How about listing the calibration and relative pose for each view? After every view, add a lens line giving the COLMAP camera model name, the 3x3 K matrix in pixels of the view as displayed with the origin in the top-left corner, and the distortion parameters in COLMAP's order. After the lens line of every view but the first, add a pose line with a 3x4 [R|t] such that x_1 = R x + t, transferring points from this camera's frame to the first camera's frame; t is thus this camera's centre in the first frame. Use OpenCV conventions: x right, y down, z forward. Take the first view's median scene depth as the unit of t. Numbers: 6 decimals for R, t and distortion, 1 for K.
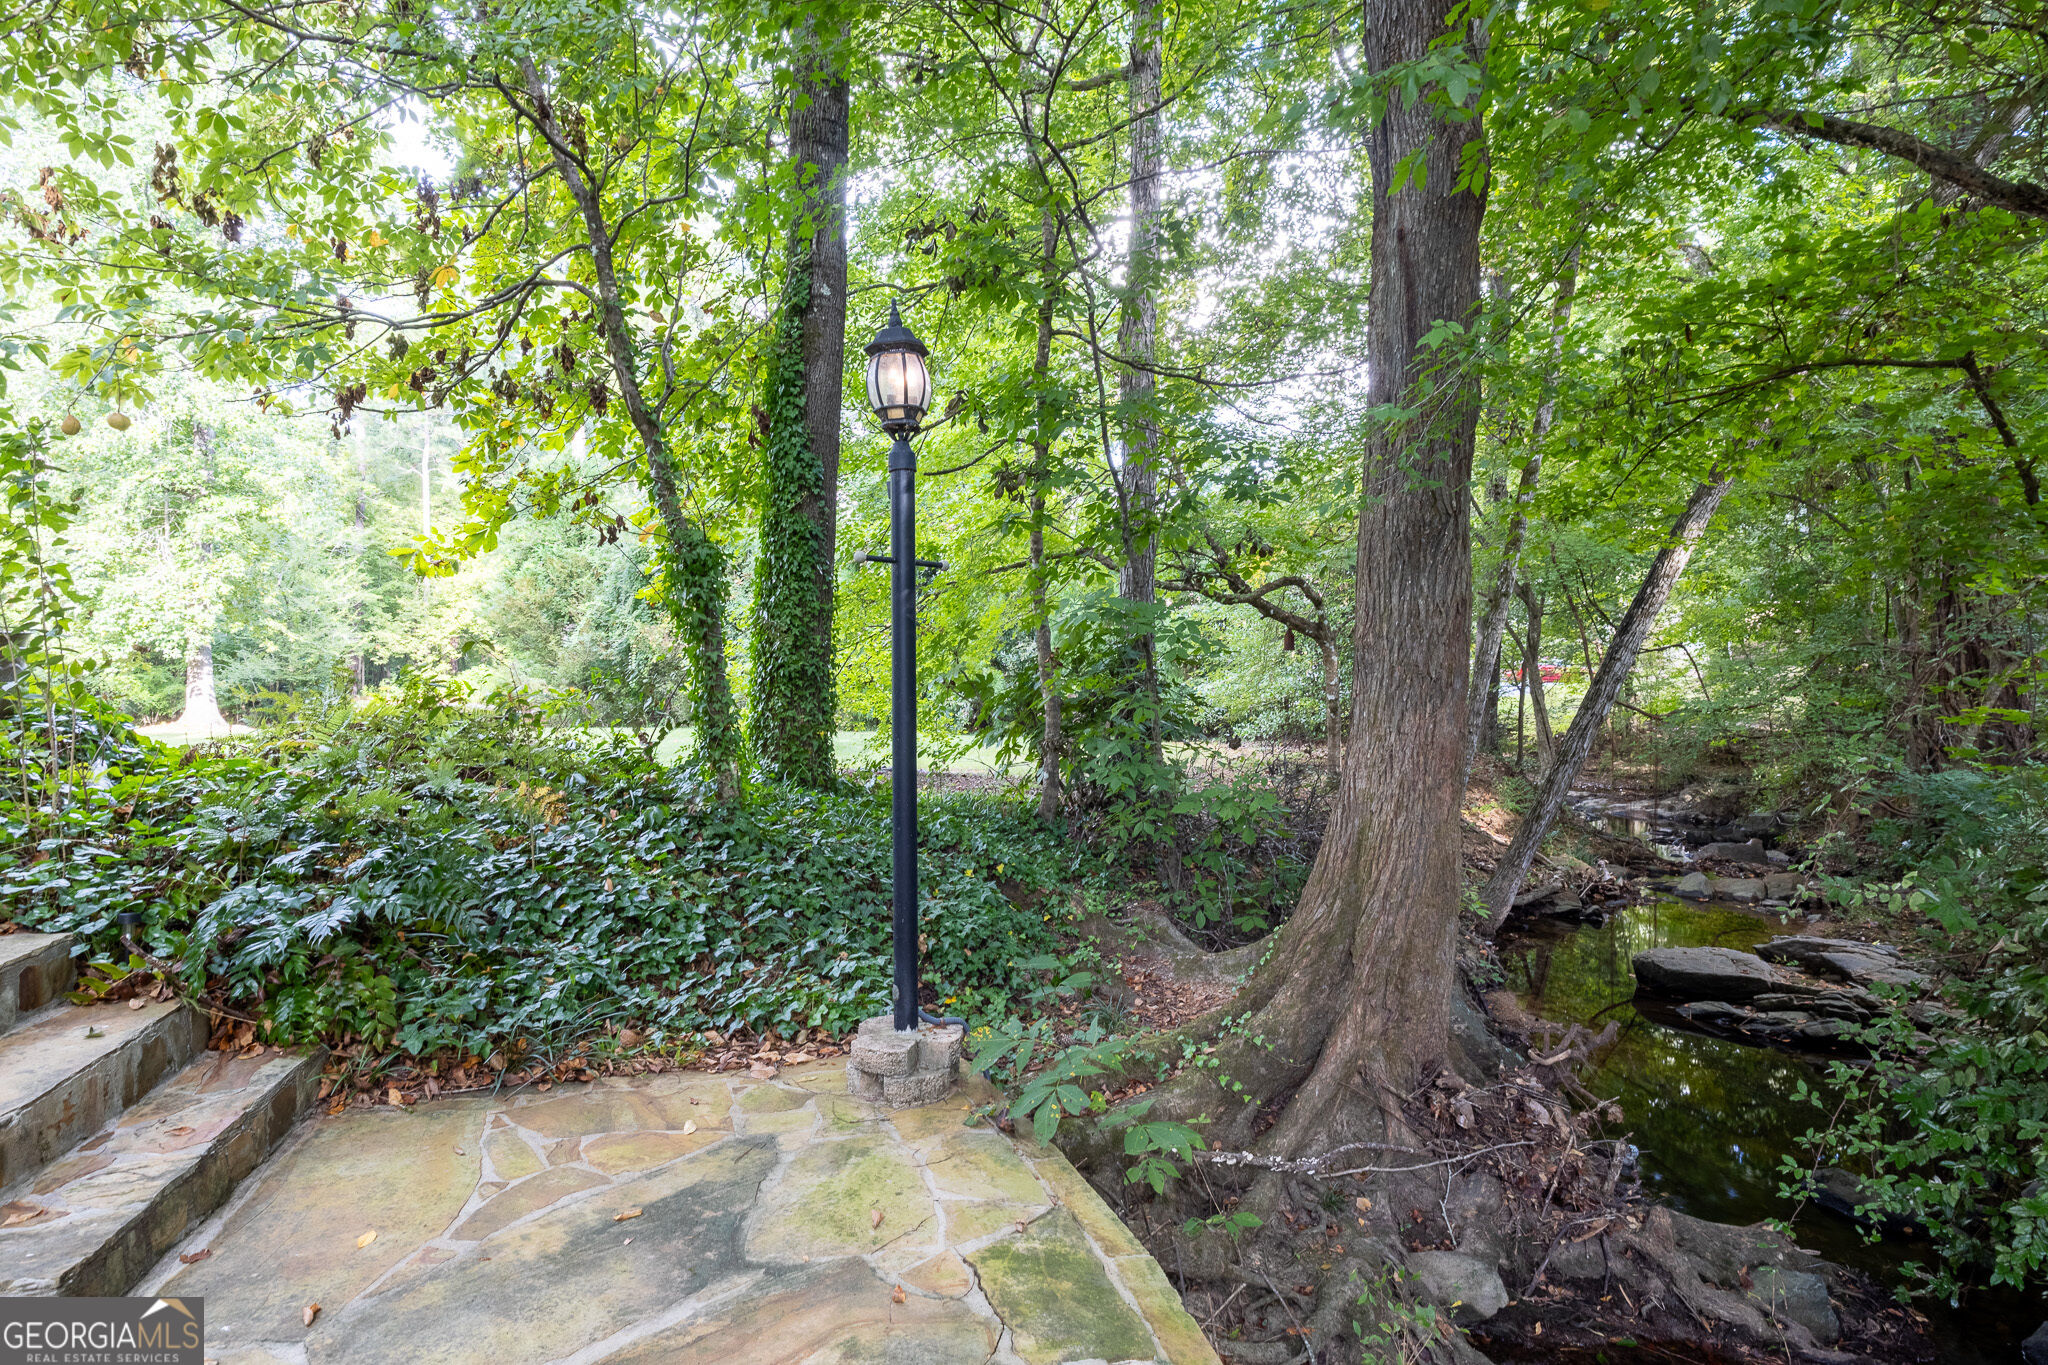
lens RADIAL K [[1125.3, 0, 1037.9], [0, 1125.3, 686.2], [0, 0, 1]] dist [-0.004039, 0.000403]
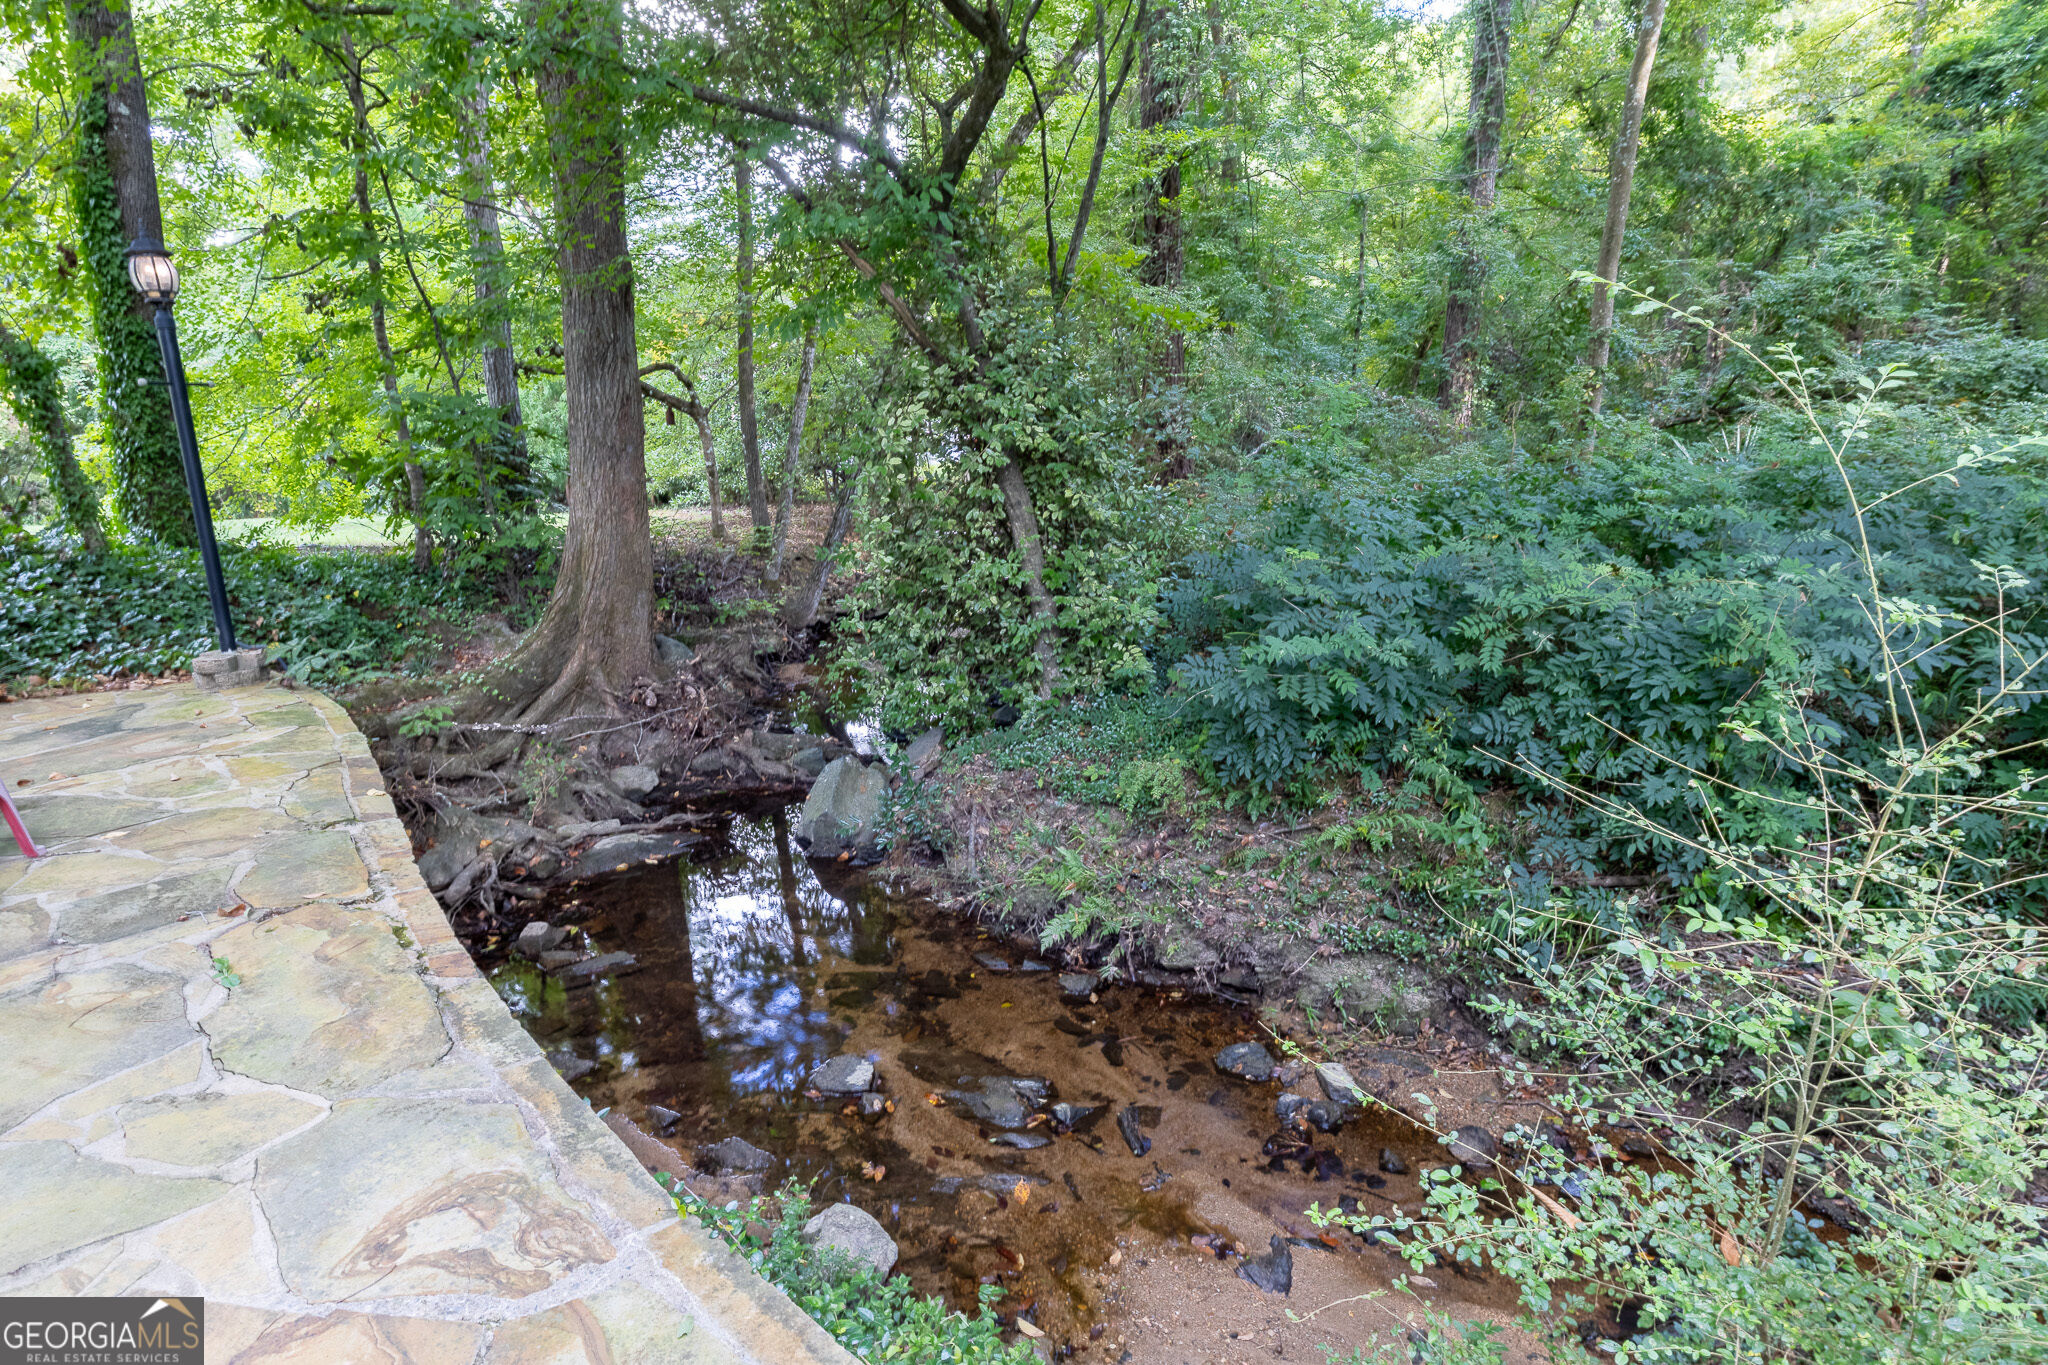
lens RADIAL K [[1125.3, 0, 1064.5], [0, 1125.3, 689.5], [0, 0, 1]] dist [-0.004039, 0.000403]
pose [[0.912676, -0.108928, 0.393899, 0.256405], [0.027295, 0.977920, 0.207188, 0.018162], [-0.407770, -0.178344, 0.895498, -0.769920]]
